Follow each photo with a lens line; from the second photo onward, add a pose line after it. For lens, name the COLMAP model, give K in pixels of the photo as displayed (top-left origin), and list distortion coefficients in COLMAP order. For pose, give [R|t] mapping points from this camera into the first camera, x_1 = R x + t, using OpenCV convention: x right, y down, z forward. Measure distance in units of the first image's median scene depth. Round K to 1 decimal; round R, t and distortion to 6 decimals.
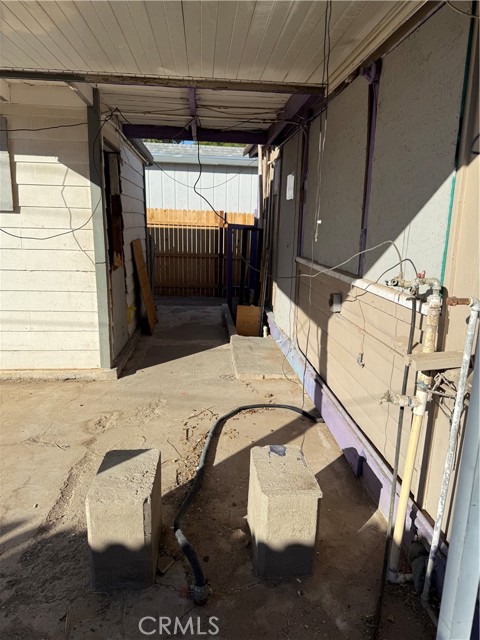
lens RADIAL K [[444.6, 0, 246.1], [0, 444.6, 321.3], [0, 0, 1]] dist [0.016955, -0.038911]
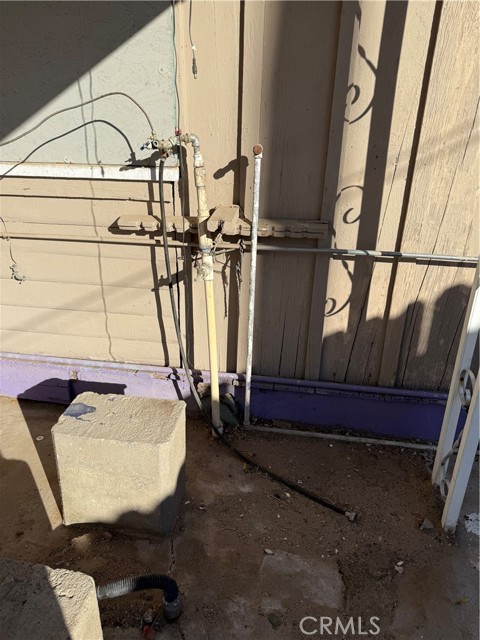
lens RADIAL K [[444.6, 0, 241.7], [0, 444.6, 323.2], [0, 0, 1]] dist [0.016955, -0.038911]
pose [[0.262326, -0.421822, 0.867900, -0.460741], [0.207719, 0.902997, 0.376096, -0.058870], [-0.942358, 0.081620, 0.324500, 0.548185]]
